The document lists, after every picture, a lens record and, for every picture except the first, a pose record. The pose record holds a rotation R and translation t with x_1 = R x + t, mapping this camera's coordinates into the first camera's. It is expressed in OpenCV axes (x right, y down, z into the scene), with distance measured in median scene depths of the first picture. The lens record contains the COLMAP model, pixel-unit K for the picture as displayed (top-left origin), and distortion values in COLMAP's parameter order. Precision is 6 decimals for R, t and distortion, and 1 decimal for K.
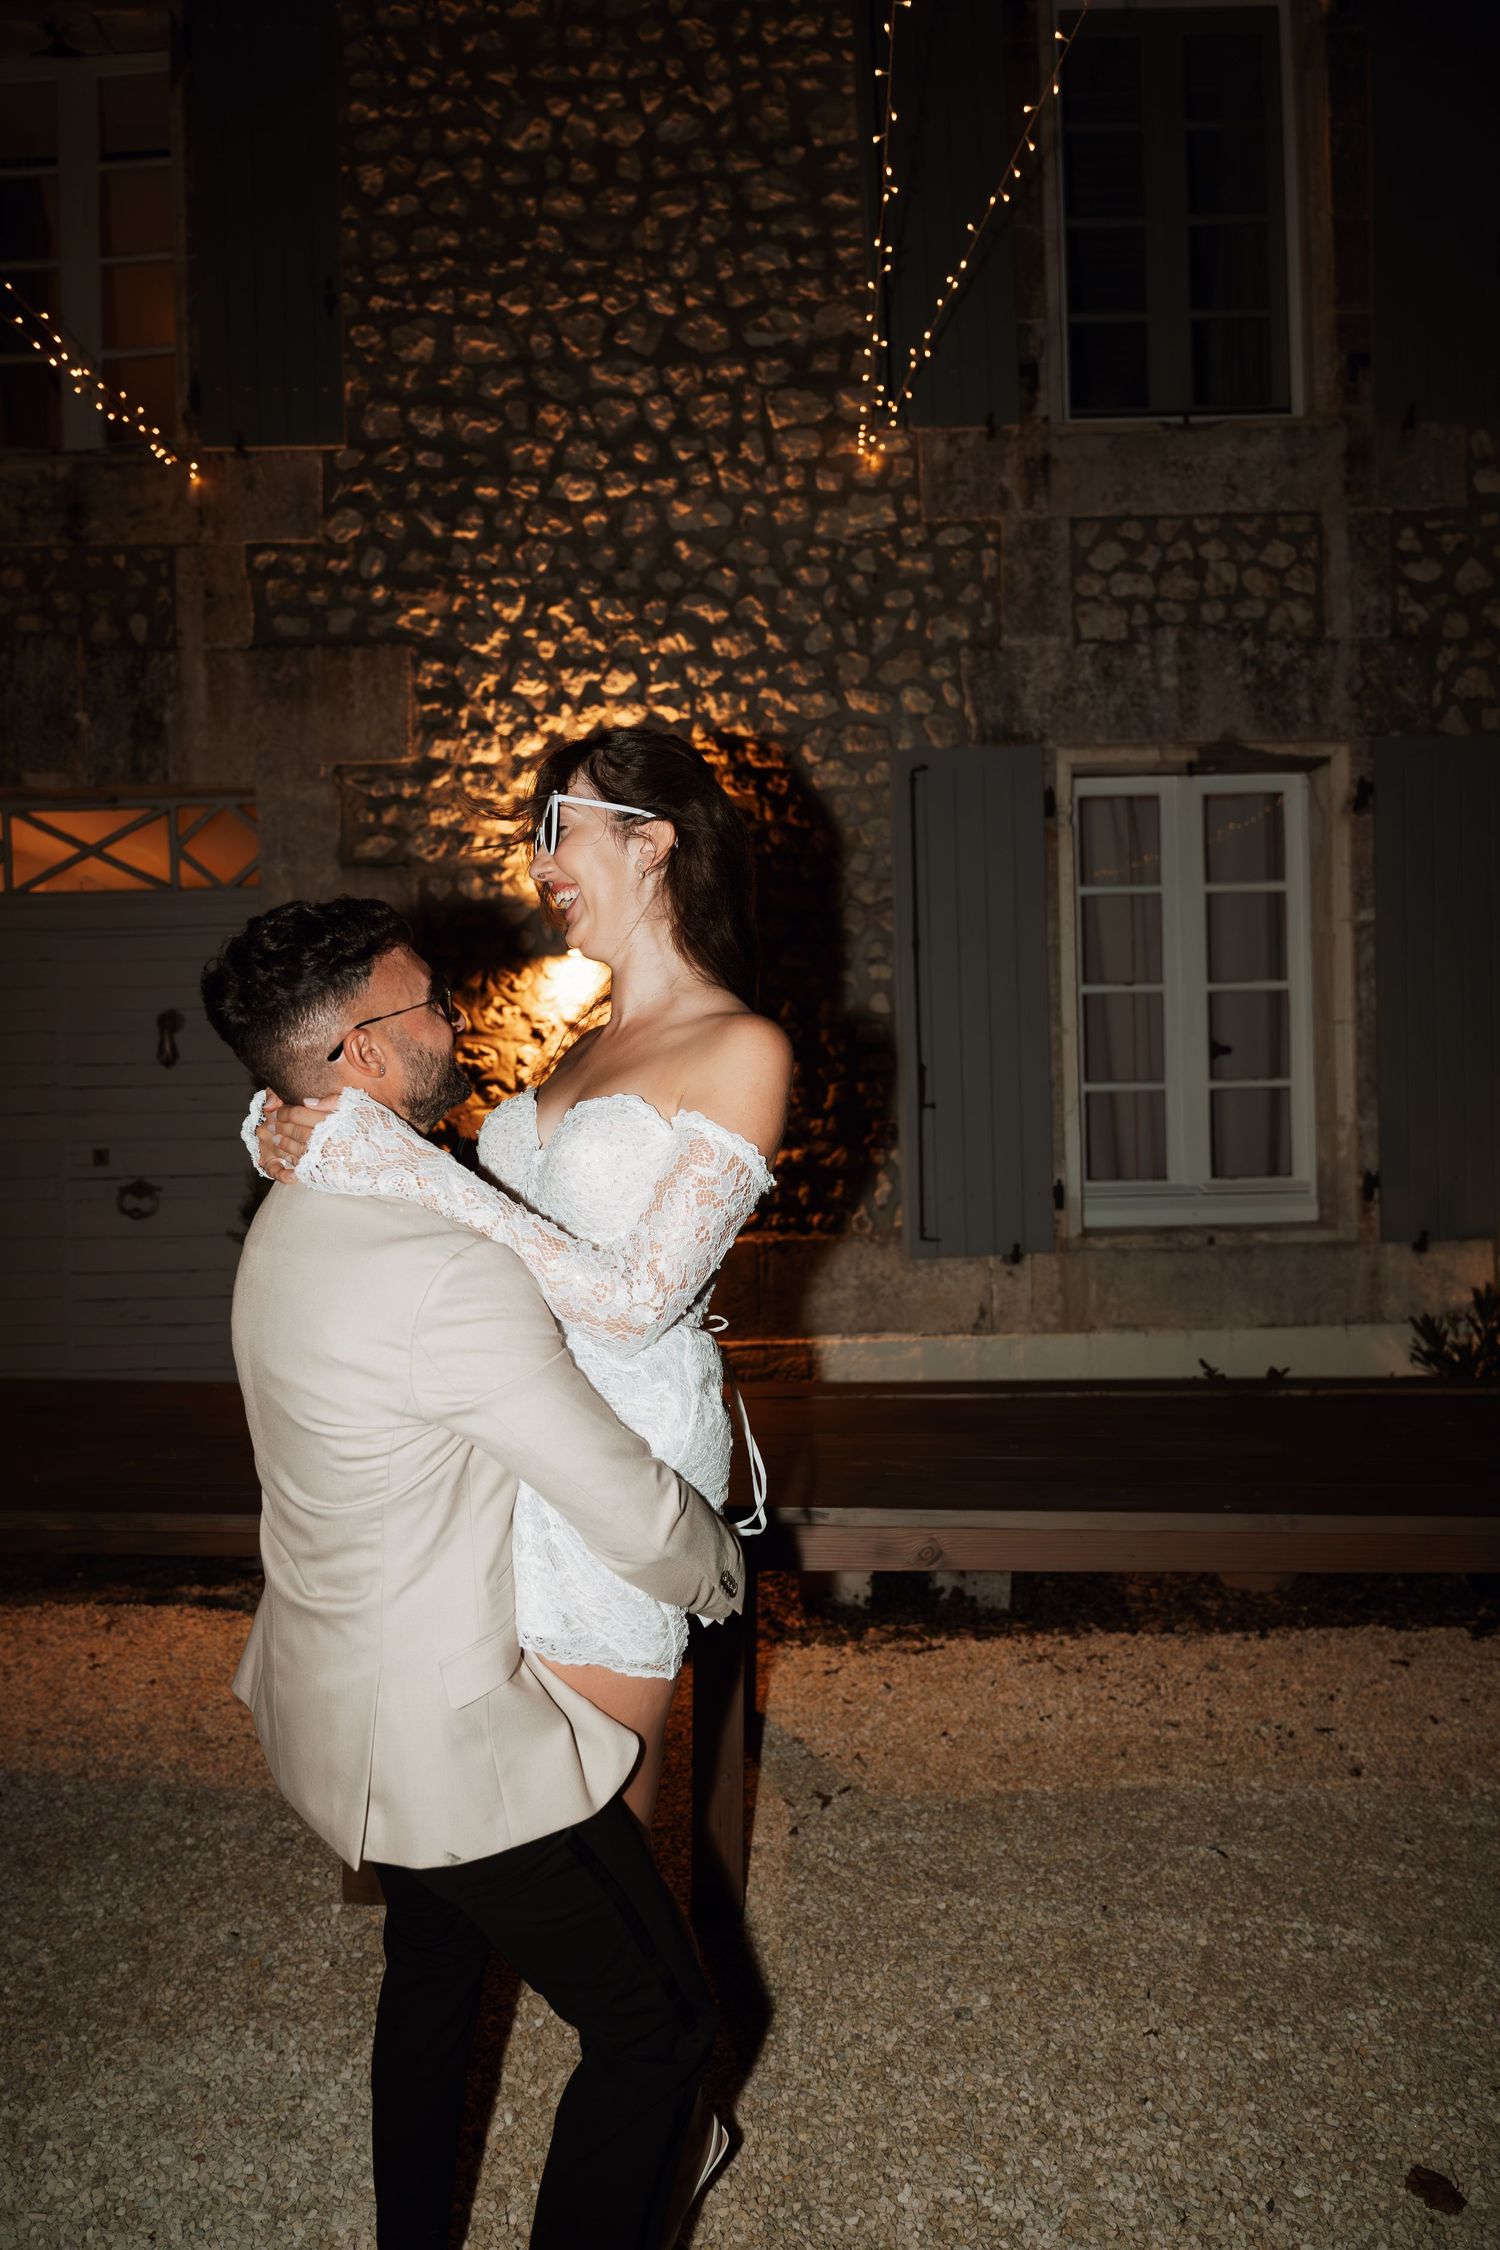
lens RADIAL K [[1491.7, 0, 753.2], [0, 1491.7, 1121.0], [0, 0, 1]] dist [0.005479, -0.016968]
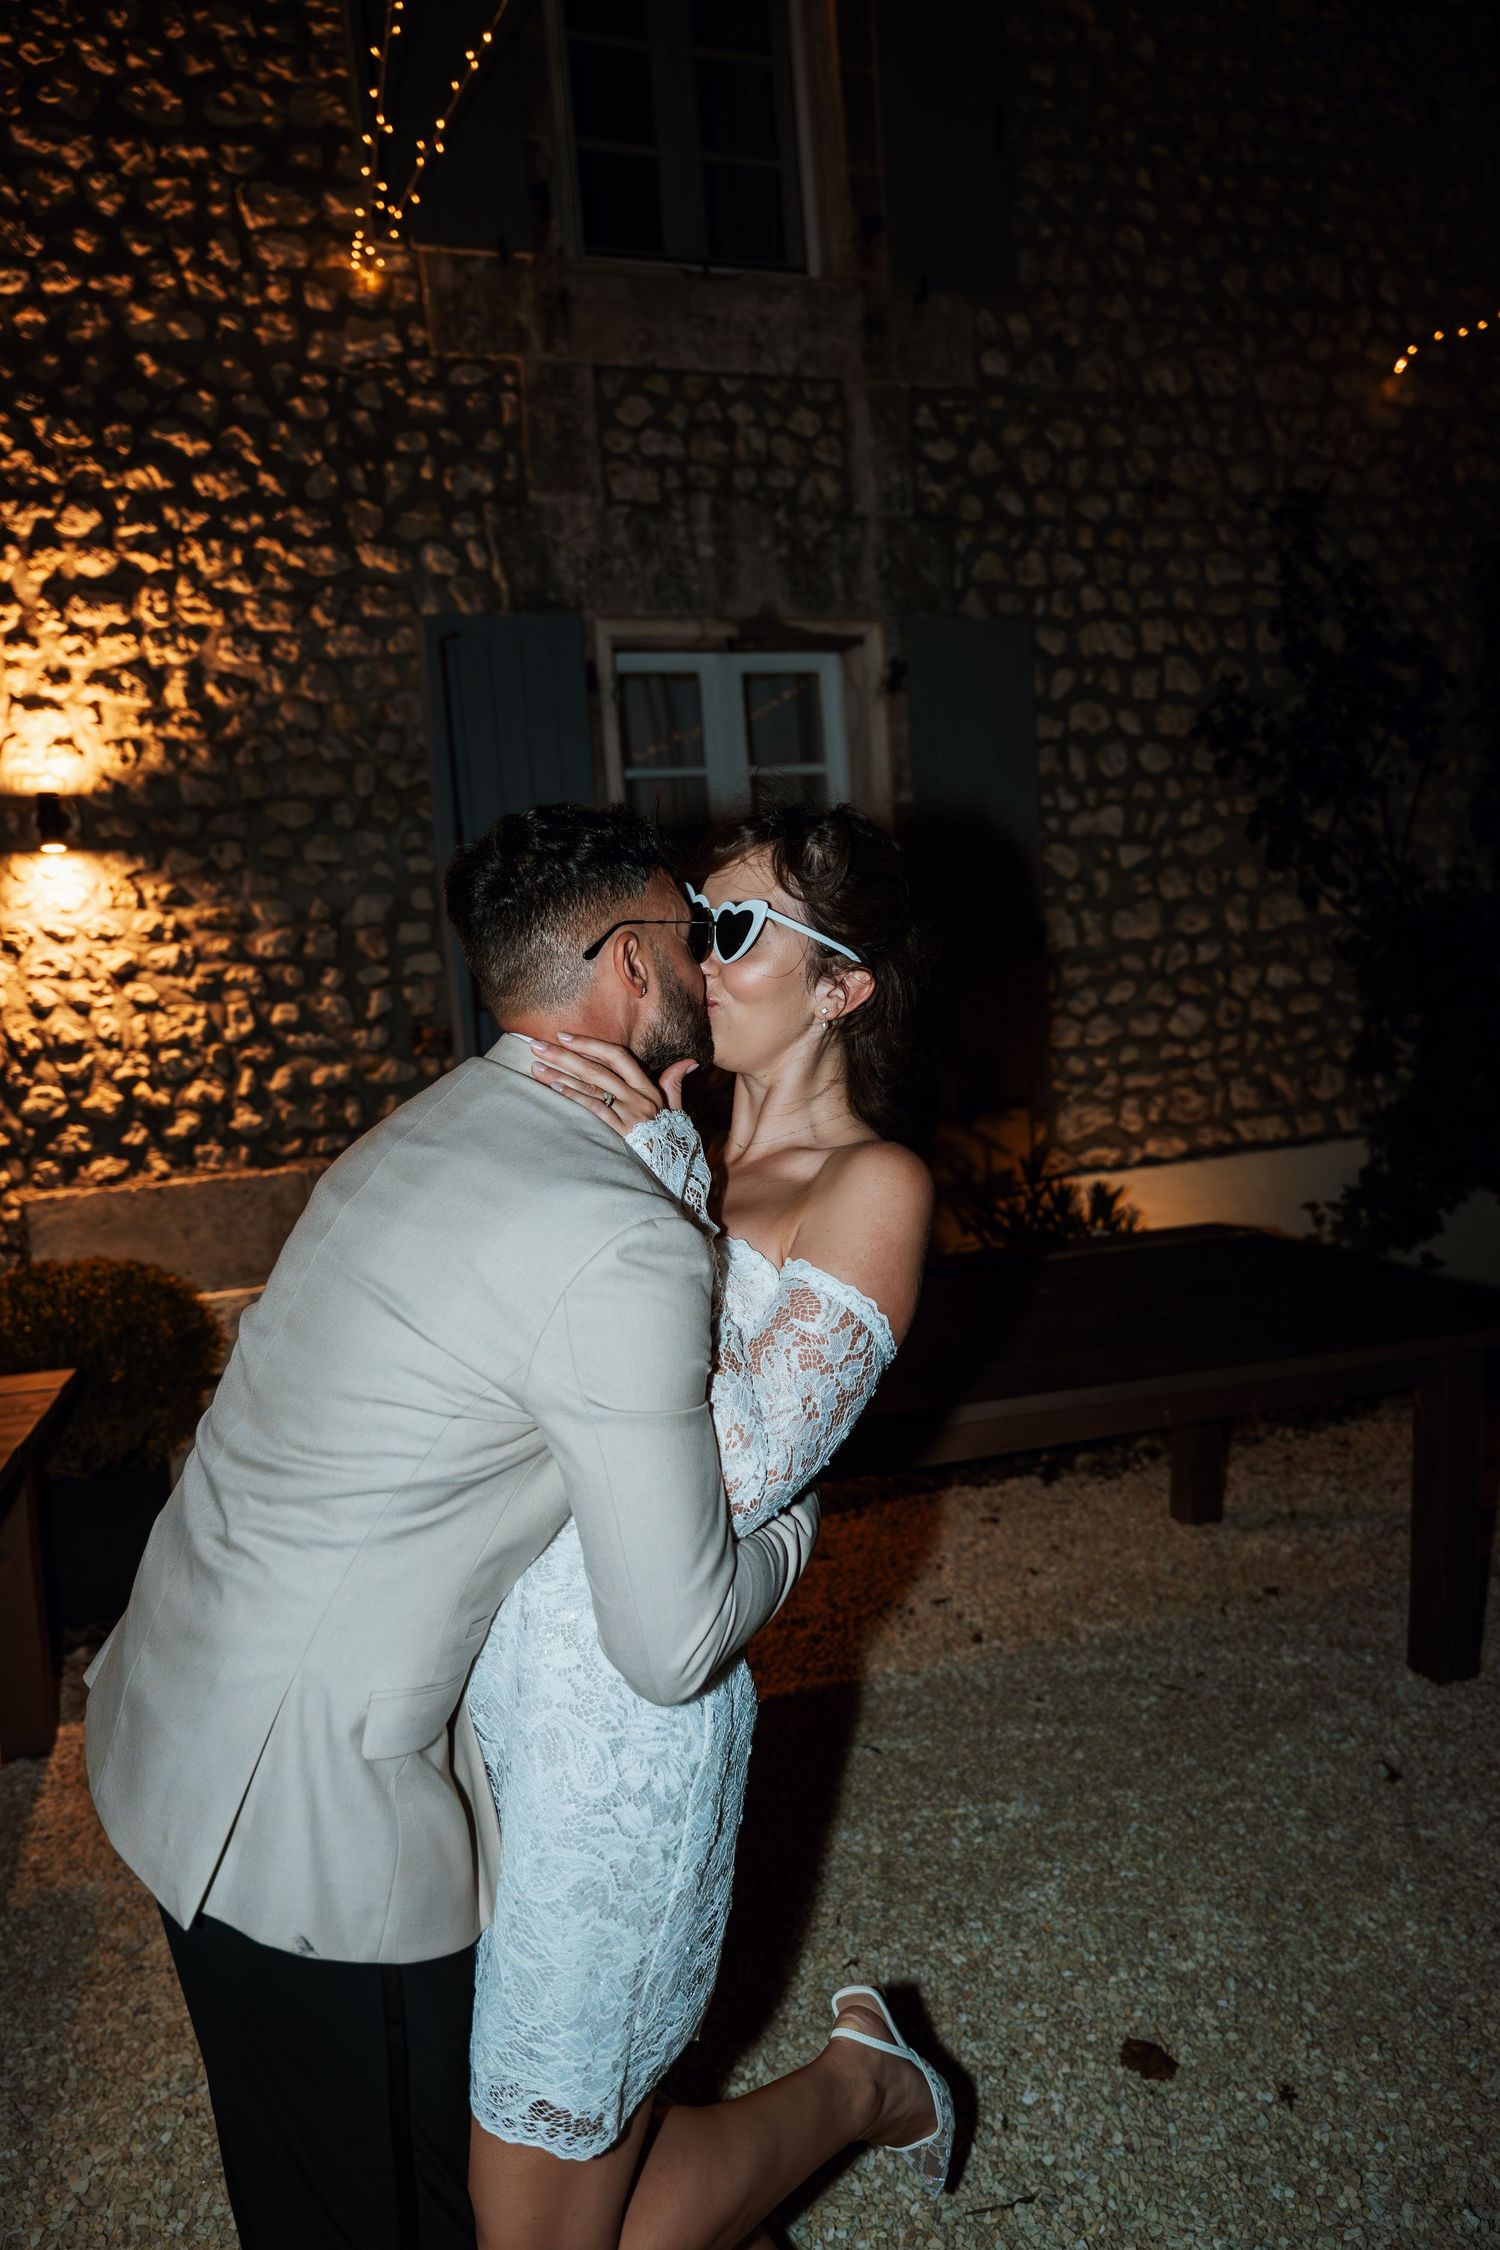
lens RADIAL K [[1480.8, 0, 750.0], [0, 1480.8, 1125.0], [0, 0, 1]] dist [0.007745, -0.020829]
pose [[0.943363, -0.077837, 0.322501, -0.028827], [0.055420, 0.995401, 0.078132, -0.001241], [-0.327100, -0.055834, 0.943339, 0.074769]]
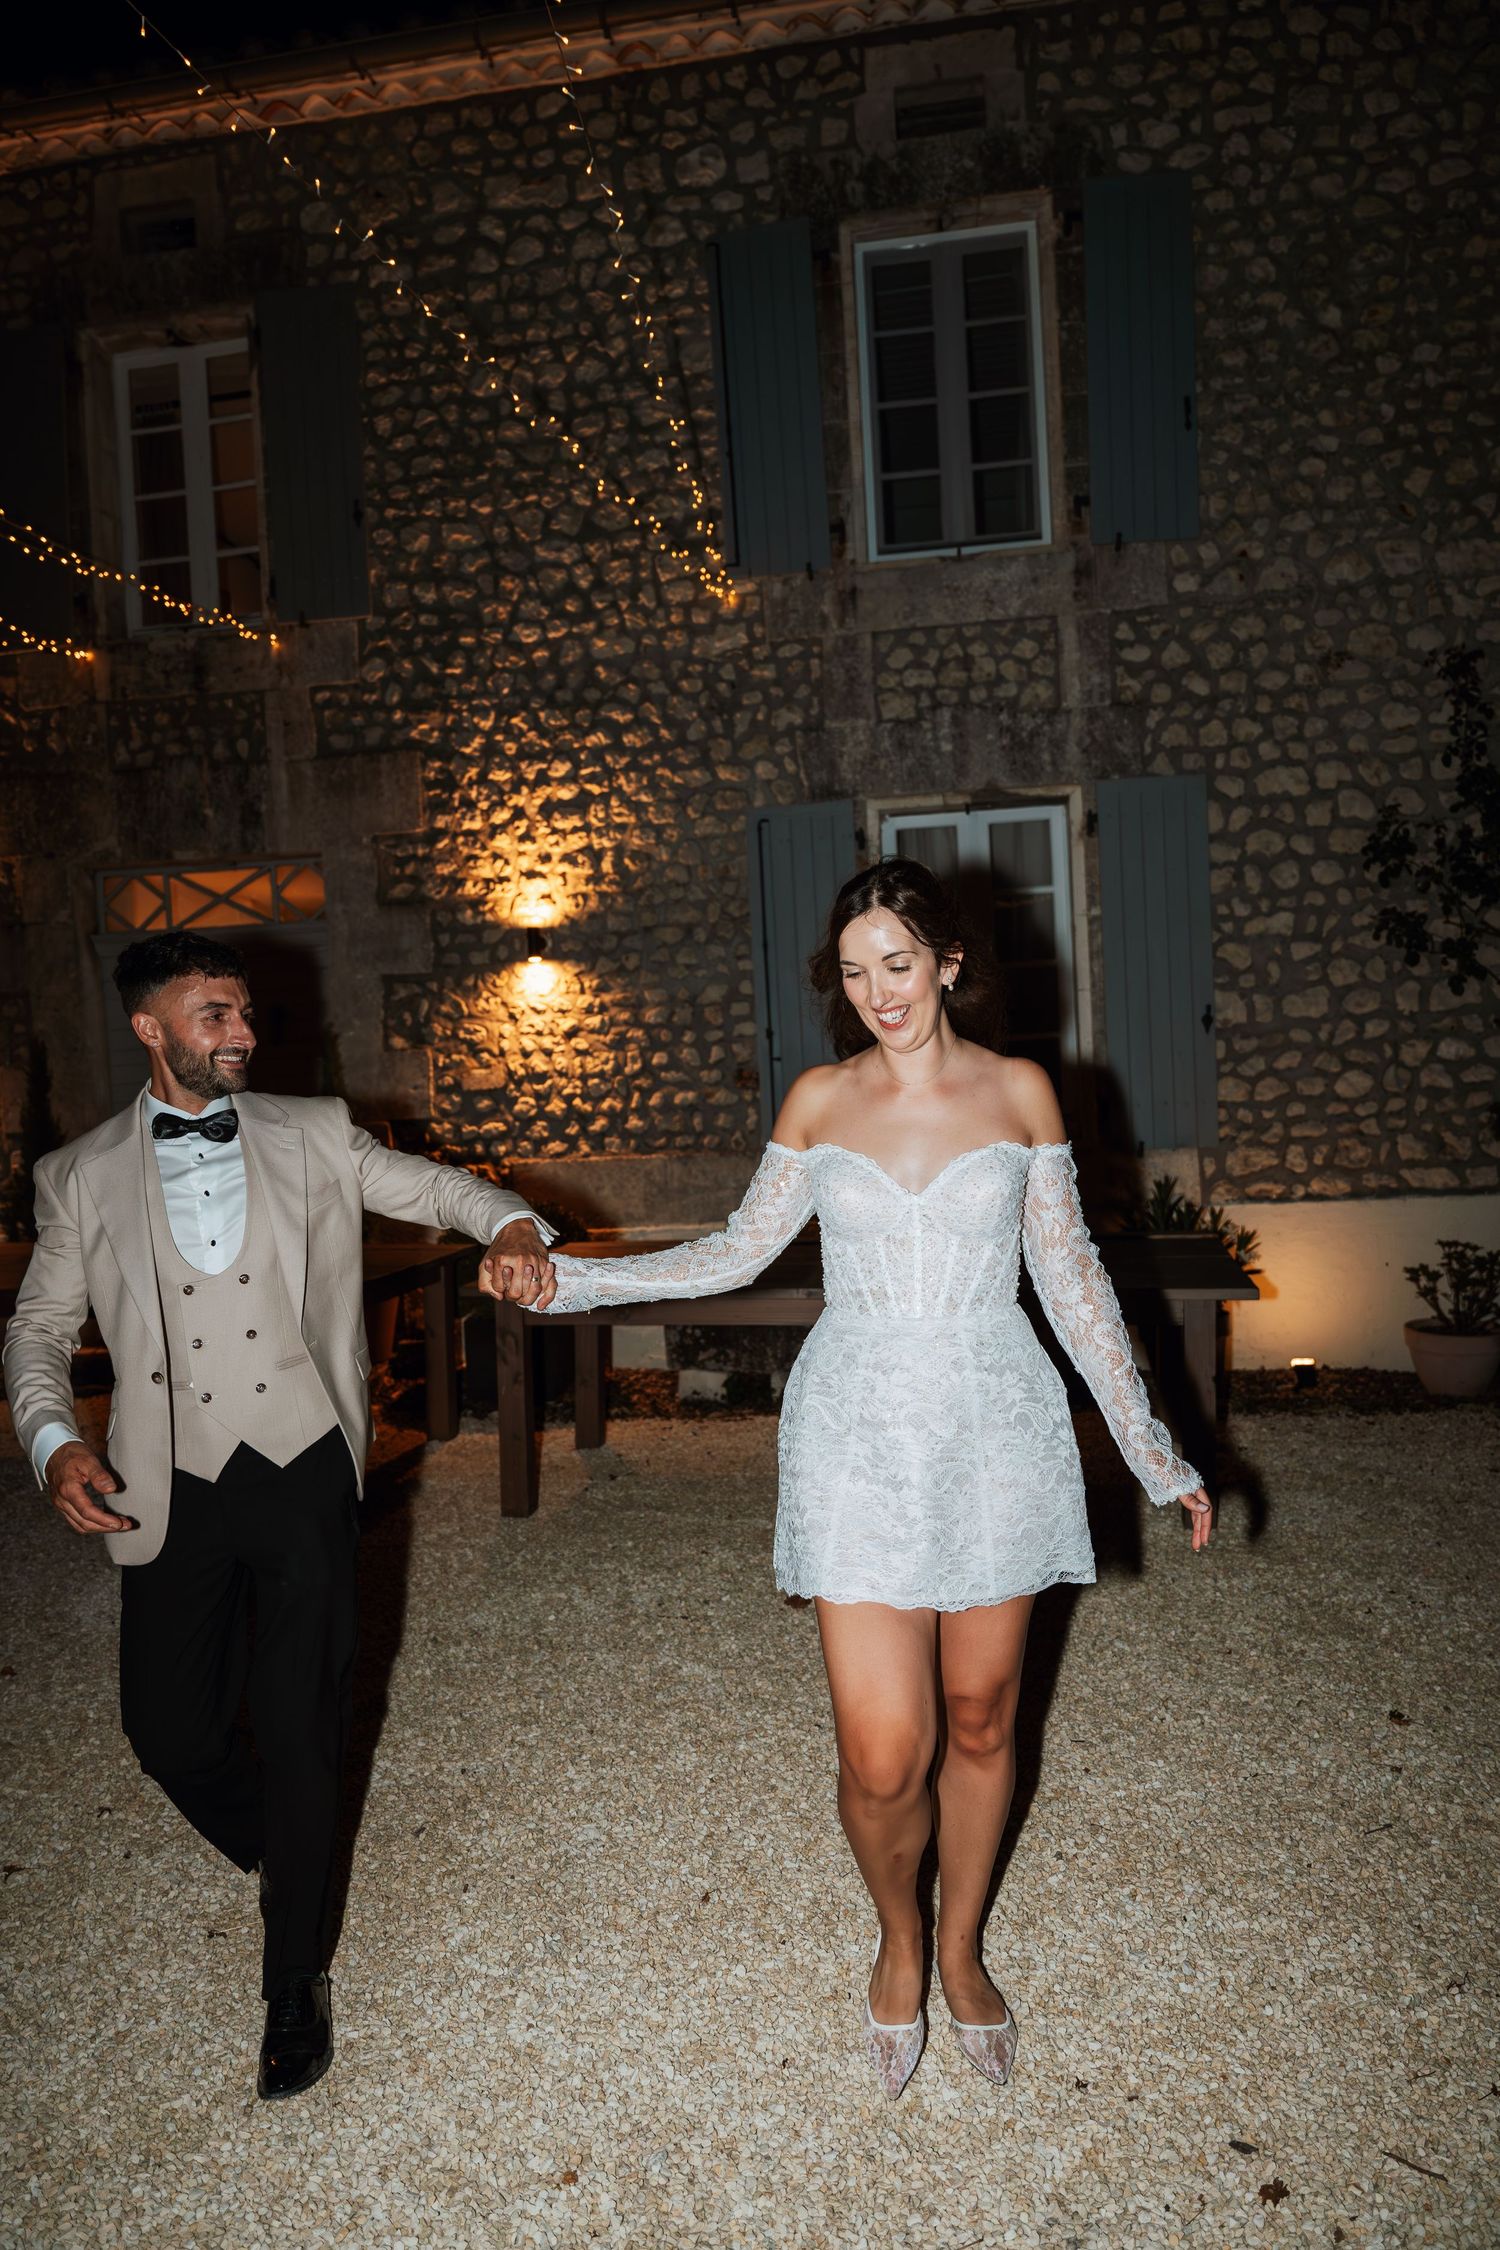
lens RADIAL K [[1491.7, 0, 753.2], [0, 1491.7, 1121.0], [0, 0, 1]] dist [0.005479, -0.016968]
pose [[0.989763, -0.019498, -0.141382, 0.289260], [0.023969, 0.999263, 0.029989, 0.005235], [0.140693, -0.033071, 0.989501, -0.400789]]
